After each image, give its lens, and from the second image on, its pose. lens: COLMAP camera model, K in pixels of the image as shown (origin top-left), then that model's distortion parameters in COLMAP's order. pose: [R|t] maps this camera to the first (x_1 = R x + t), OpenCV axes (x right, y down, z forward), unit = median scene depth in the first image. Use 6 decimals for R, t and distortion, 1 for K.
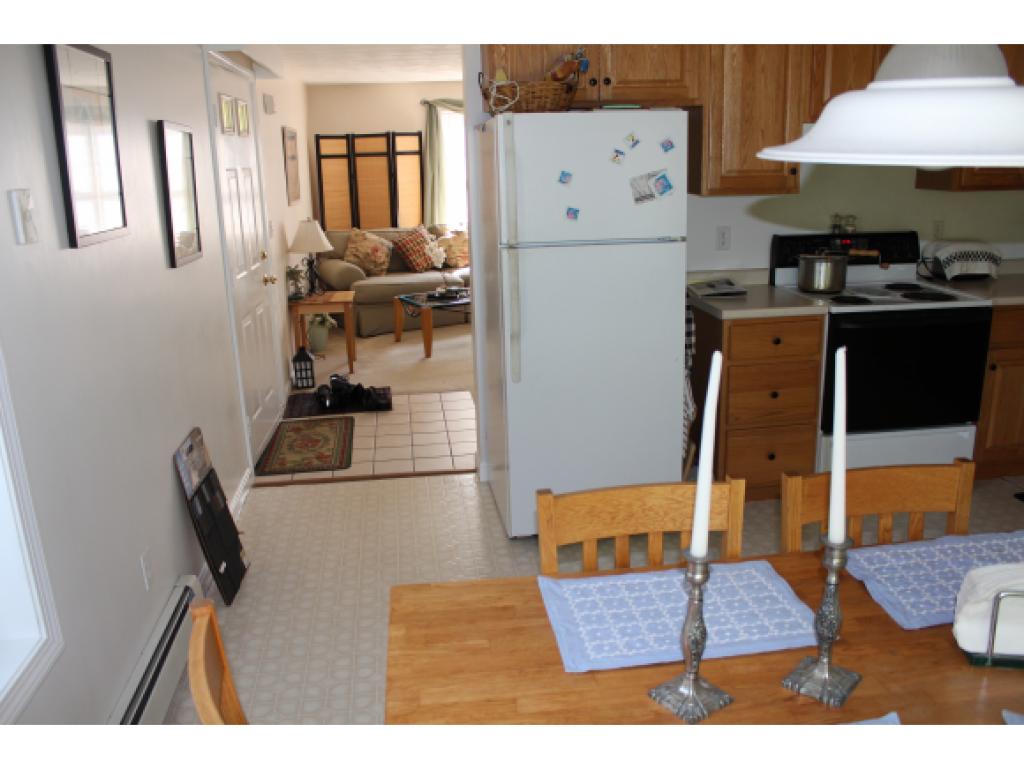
lens RADIAL K [[841.6, 0, 511.9], [0, 841.6, 388.6], [0, 0, 1]] dist [-0.154949, 0.114967]
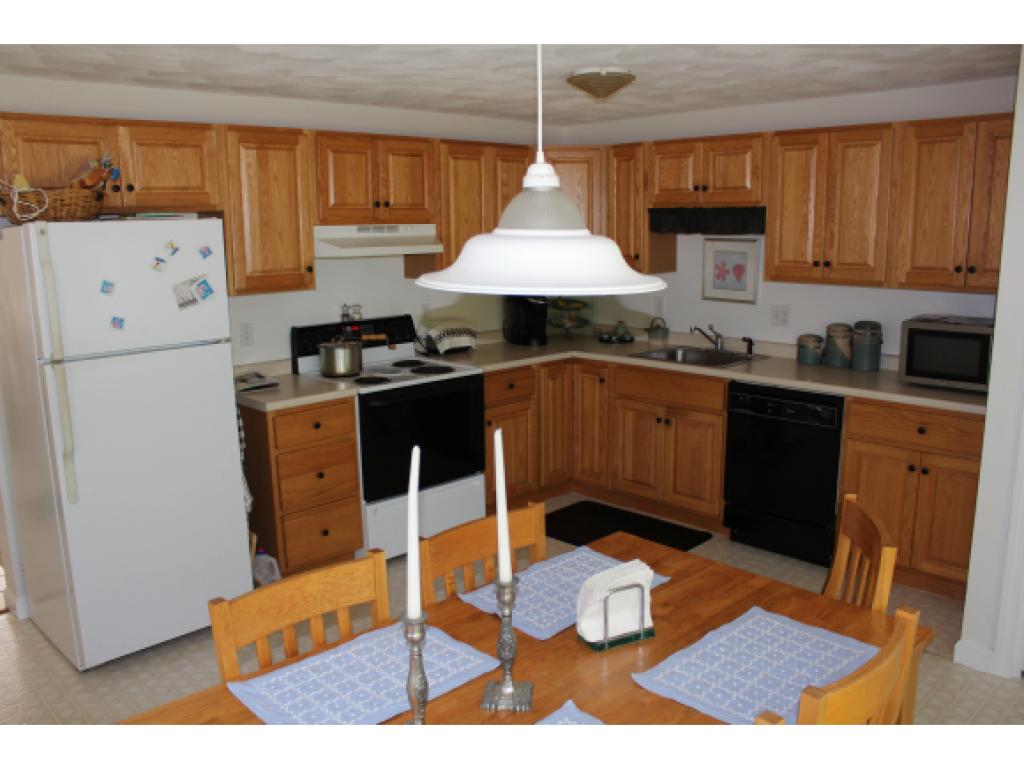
lens RADIAL K [[841.6, 0, 506.6], [0, 841.6, 385.2], [0, 0, 1]] dist [-0.154949, 0.114967]
pose [[0.802060, -0.094453, 0.589727, -0.133806], [0.153210, 0.986912, -0.050307, -0.018520], [-0.577257, 0.130701, 0.806034, -0.030114]]
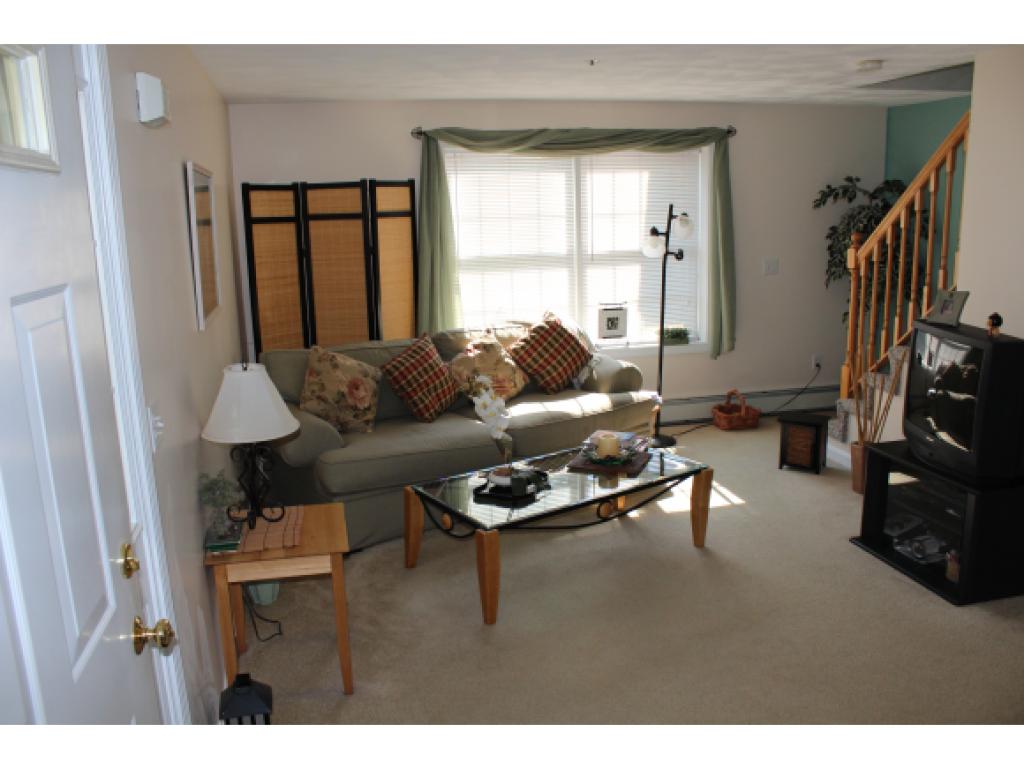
lens RADIAL K [[841.6, 0, 510.9], [0, 841.6, 386.0], [0, 0, 1]] dist [-0.154949, 0.114967]
pose [[0.993778, -0.021790, 0.109230, -0.111738], [0.028743, 0.997632, -0.062483, -0.118715], [-0.107609, 0.065234, 0.992051, 0.396071]]
